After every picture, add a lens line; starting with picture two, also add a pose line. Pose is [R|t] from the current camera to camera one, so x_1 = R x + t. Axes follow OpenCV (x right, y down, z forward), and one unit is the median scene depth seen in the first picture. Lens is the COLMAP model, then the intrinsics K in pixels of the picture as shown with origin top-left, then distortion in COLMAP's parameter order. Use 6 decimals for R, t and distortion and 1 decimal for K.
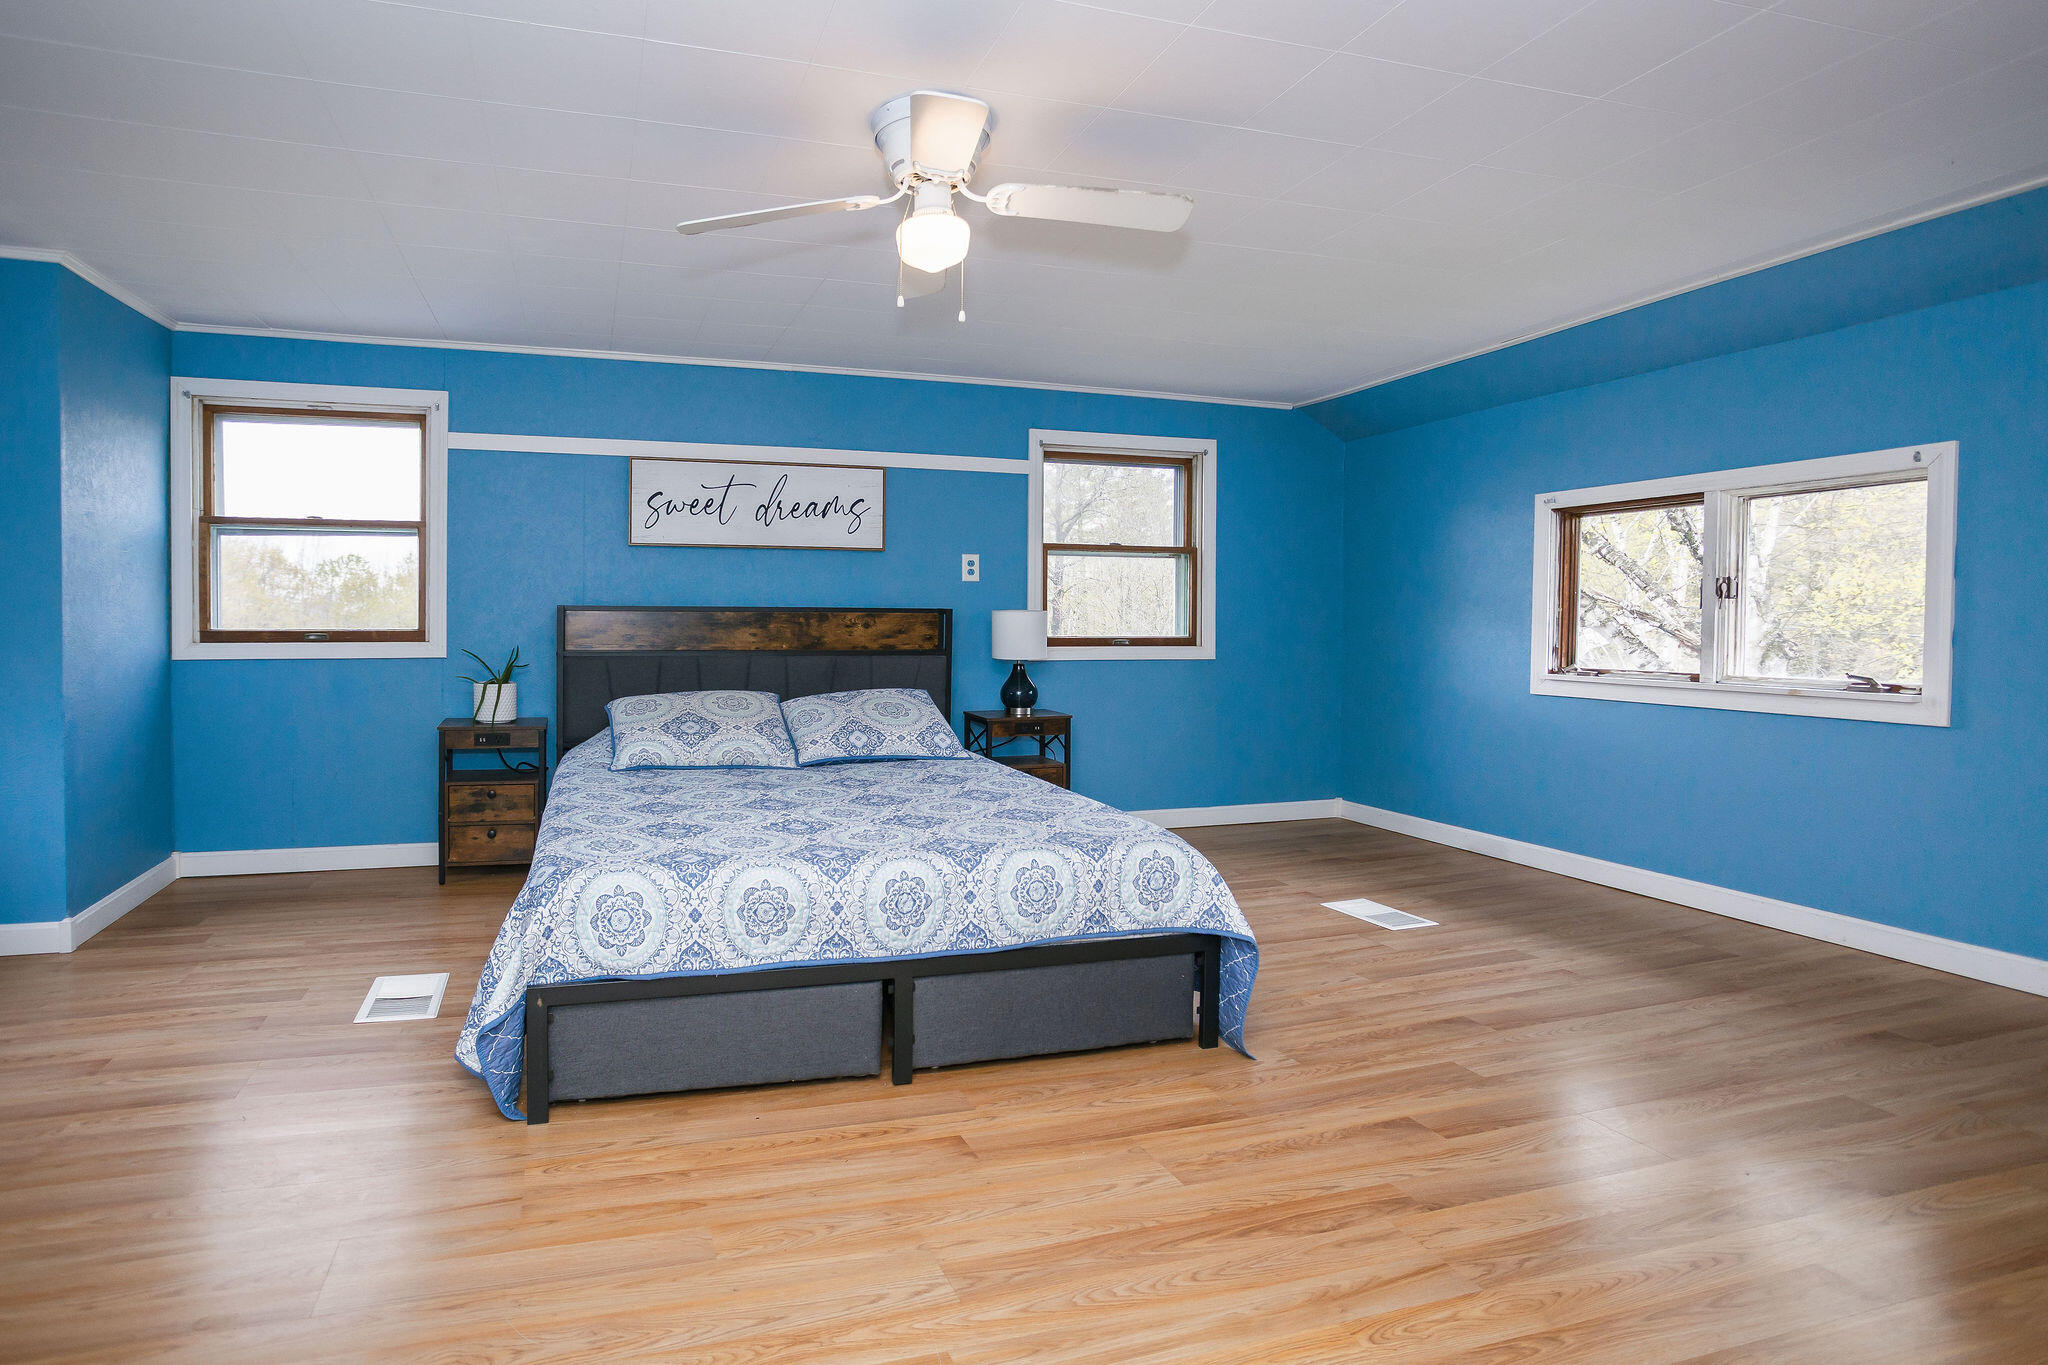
lens RADIAL K [[991.0, 0, 1025.3], [0, 991.0, 653.0], [0, 0, 1]] dist [-0.039024, 0.030023]
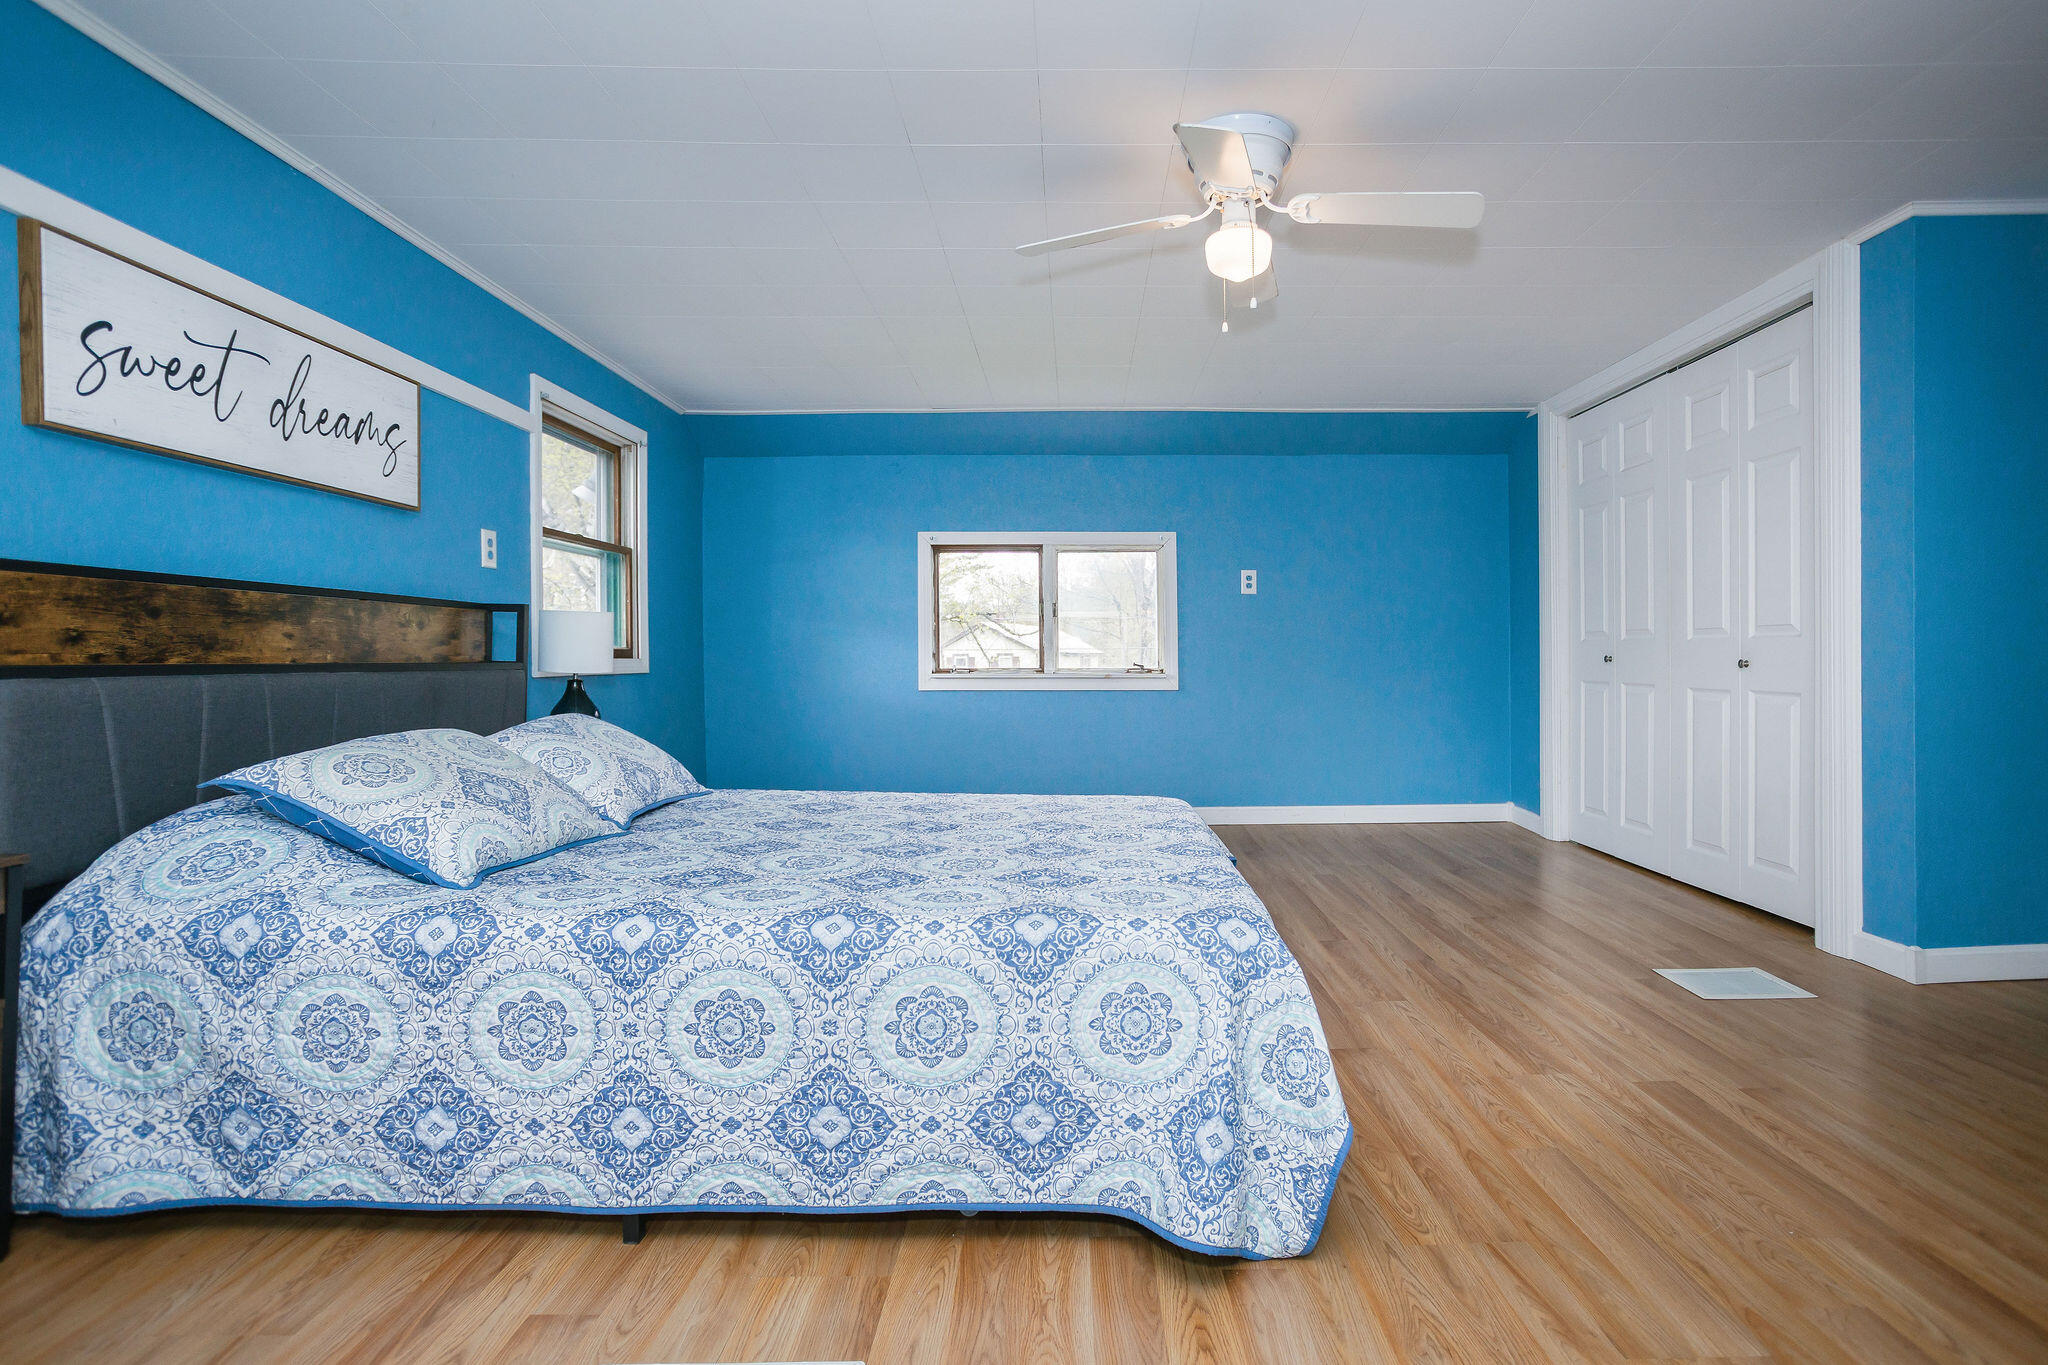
lens RADIAL K [[952.9, 0, 1028.9], [0, 952.9, 665.1], [0, 0, 1]] dist [-0.067196, 0.040125]
pose [[0.395050, -0.017158, 0.918499, -0.583543], [0.035121, 0.999377, 0.003564, 0.010398], [-0.917988, 0.030851, 0.395406, 0.422453]]
